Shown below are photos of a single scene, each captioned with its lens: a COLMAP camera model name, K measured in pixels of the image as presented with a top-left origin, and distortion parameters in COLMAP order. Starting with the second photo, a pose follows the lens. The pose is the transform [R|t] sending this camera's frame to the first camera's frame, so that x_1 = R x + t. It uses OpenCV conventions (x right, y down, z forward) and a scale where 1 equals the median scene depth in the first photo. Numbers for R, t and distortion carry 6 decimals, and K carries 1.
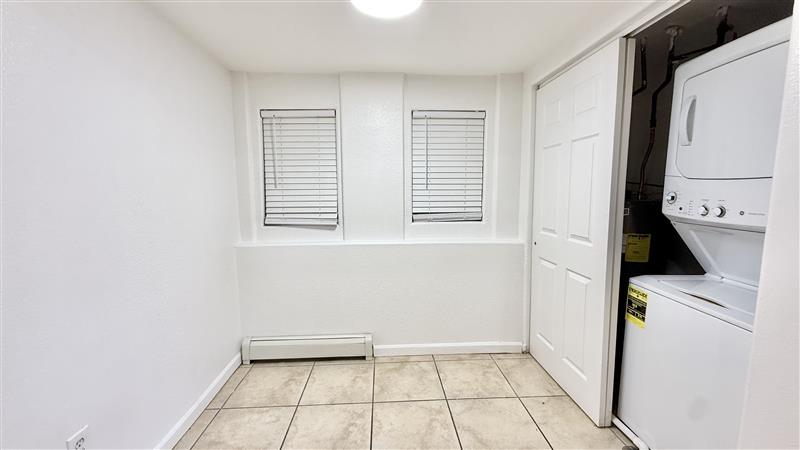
lens RADIAL K [[315.7, 0, 399.6], [0, 315.7, 226.5], [0, 0, 1]] dist [0.000561, 0.000014]
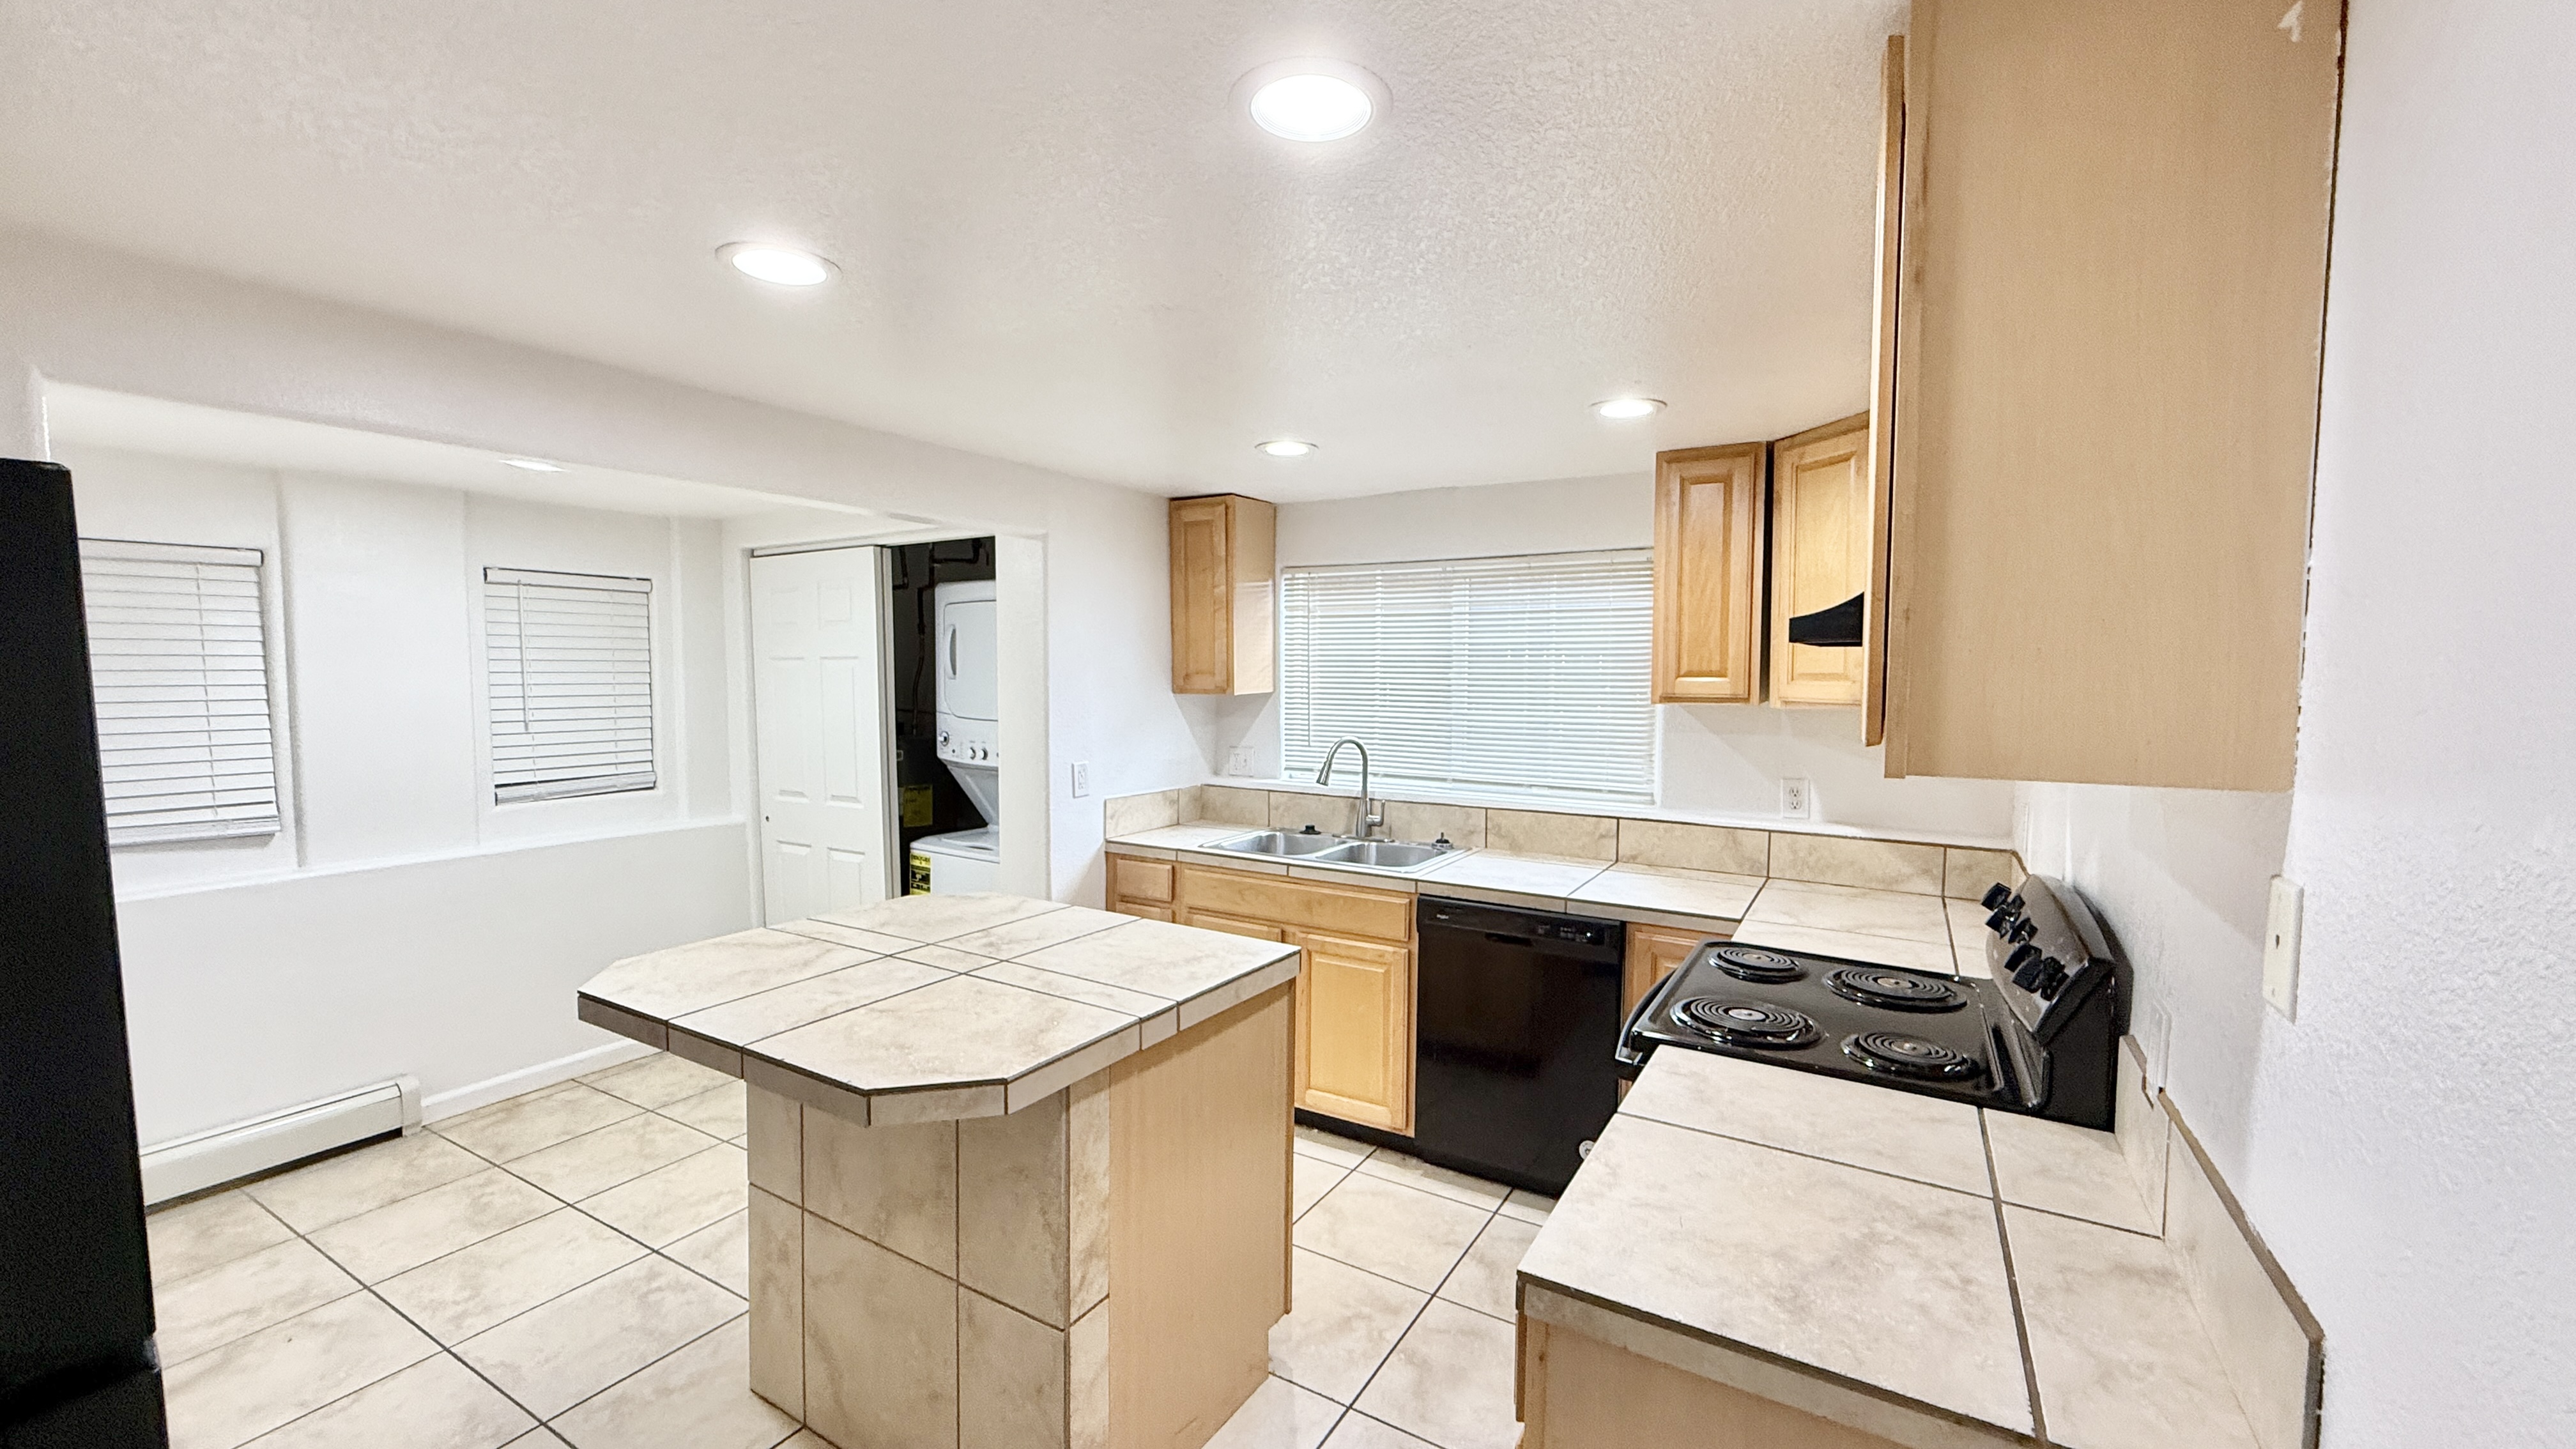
lens RADIAL K [[1024.9, 0, 1280.1], [0, 1024.9, 724.9], [0, 0, 1]] dist [0.002478, -0.000803]
pose [[0.558993, -0.040279, 0.828194, -0.585811], [0.091287, 0.995737, -0.013186, -0.006779], [-0.824132, 0.082974, 0.560287, -0.827193]]
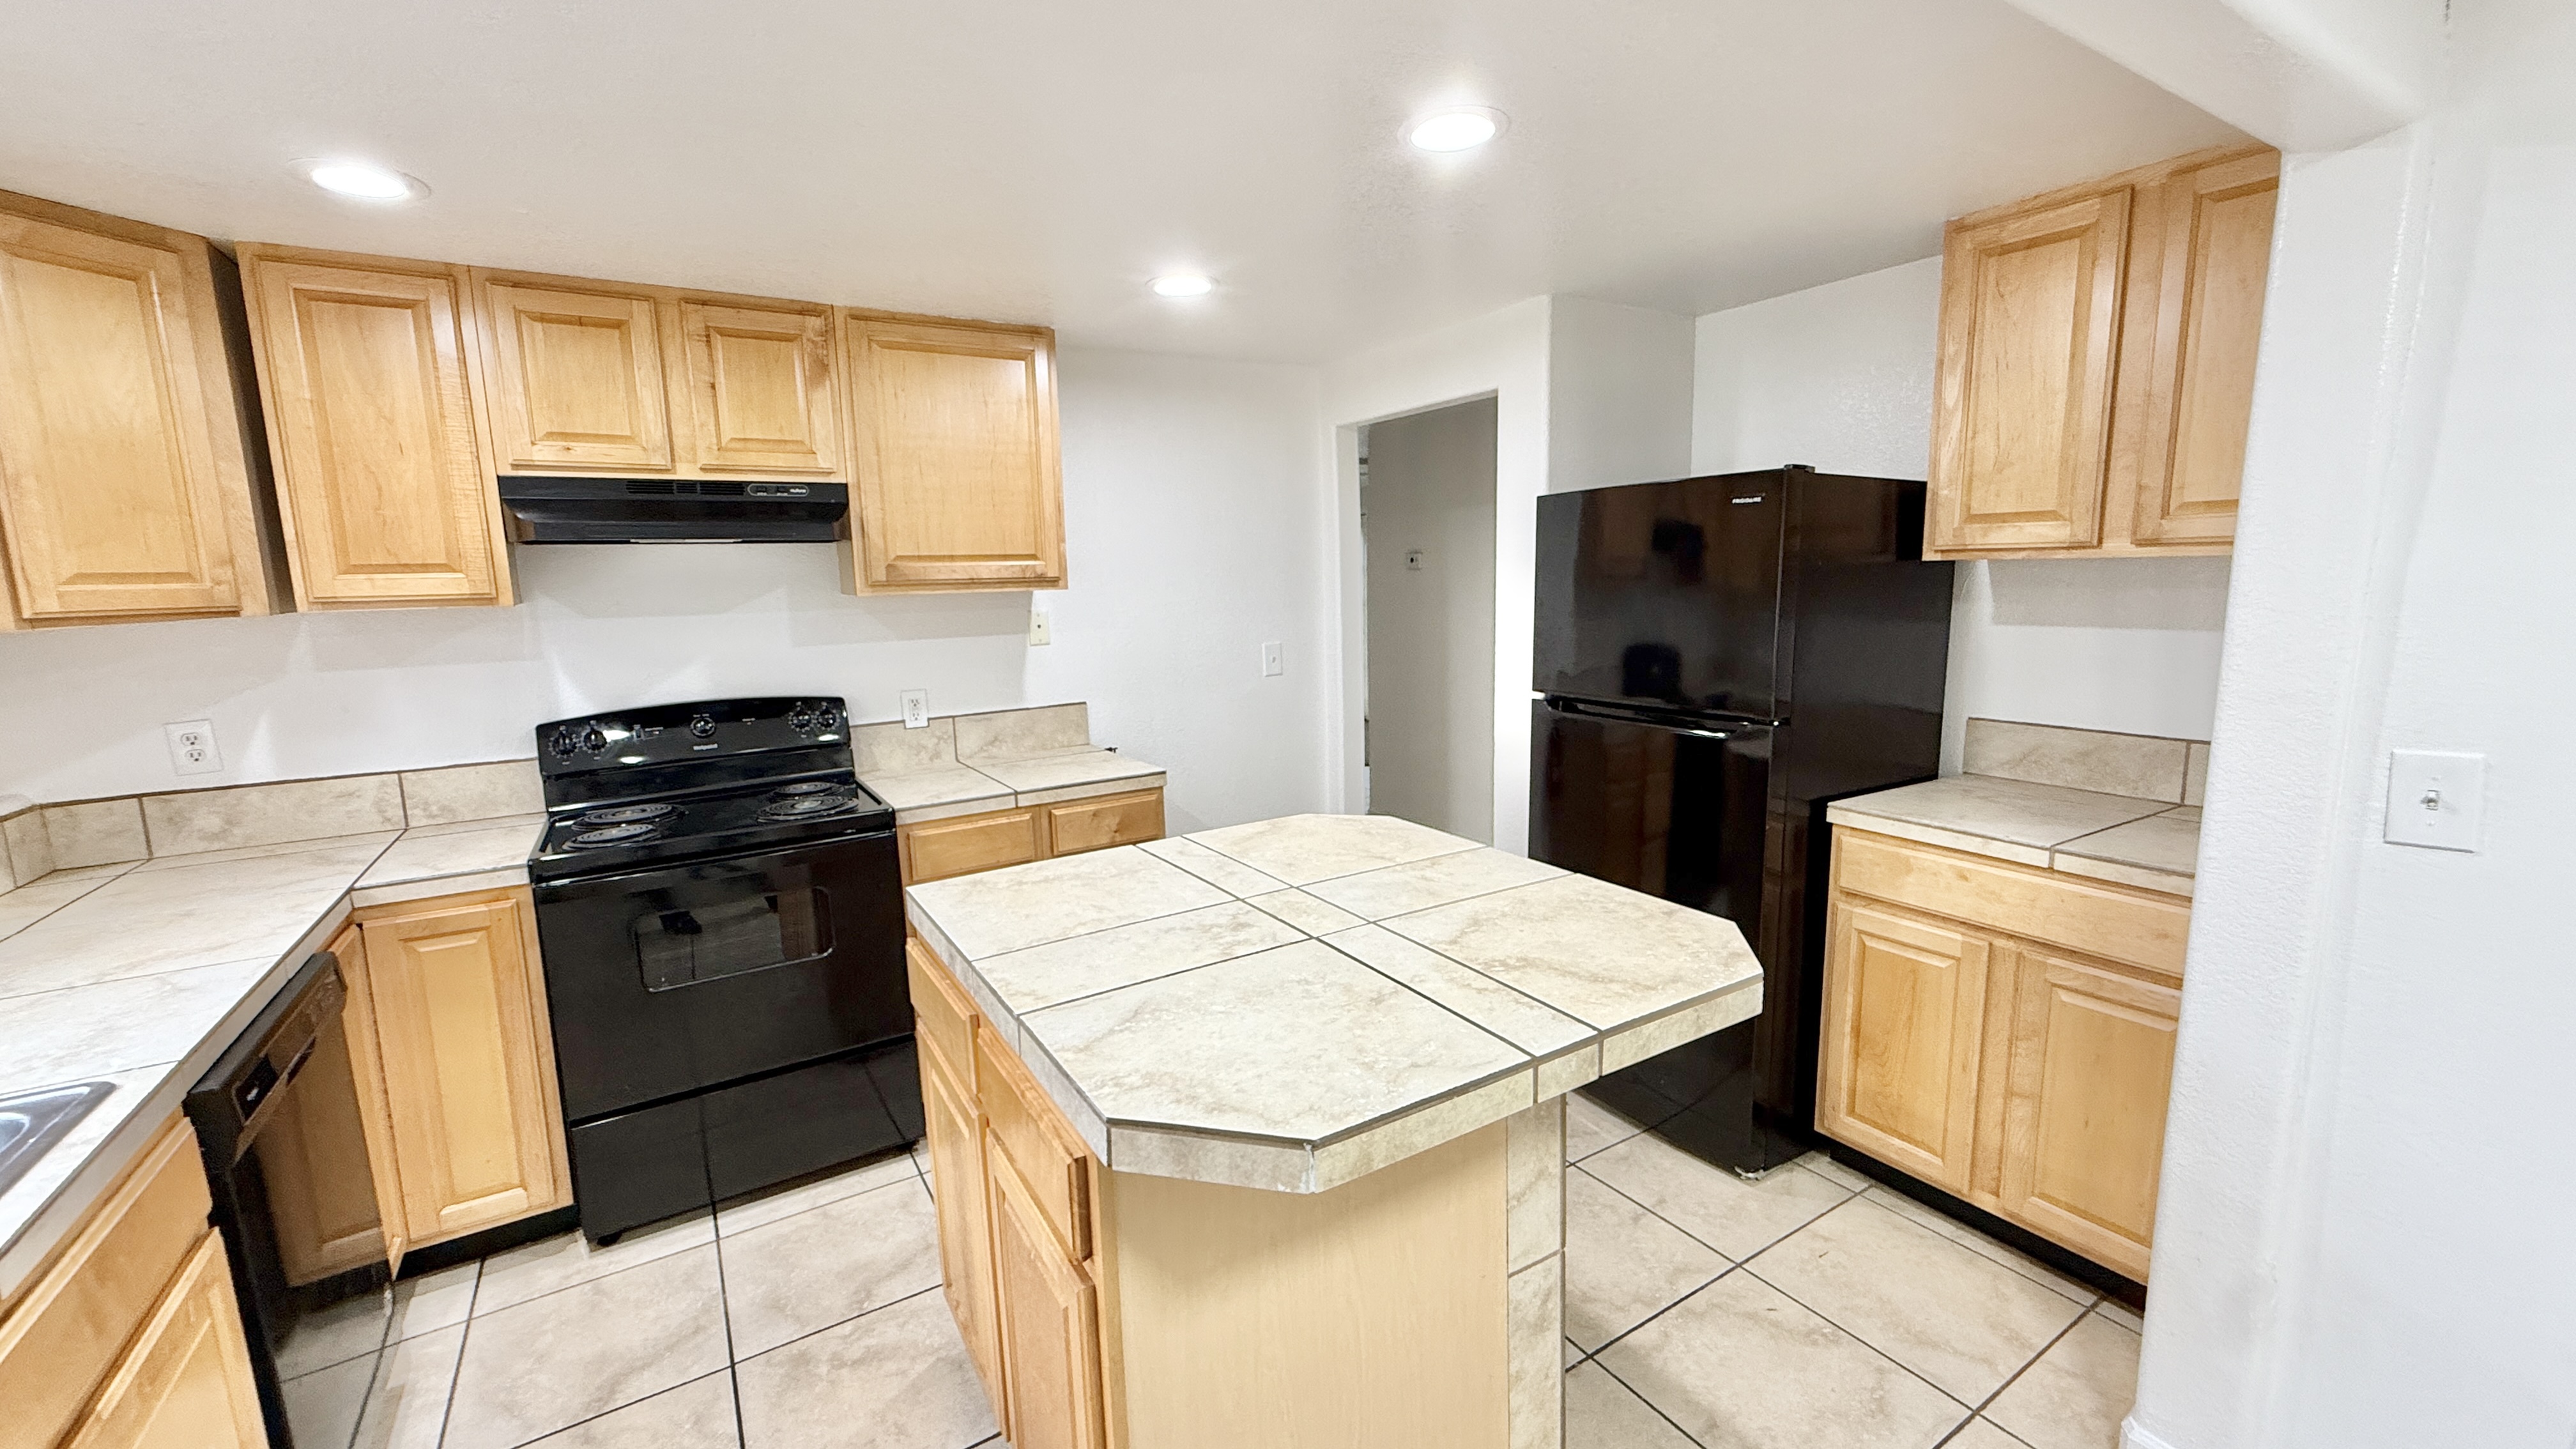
lens RADIAL K [[1024.9, 0, 1288.0], [0, 1024.9, 726.3], [0, 0, 1]] dist [0.002478, -0.000803]
pose [[-0.868117, 0.102824, -0.485592, 1.698275], [-0.027847, 0.966678, 0.254477, -0.341811], [0.495577, 0.234438, -0.836327, 2.470349]]
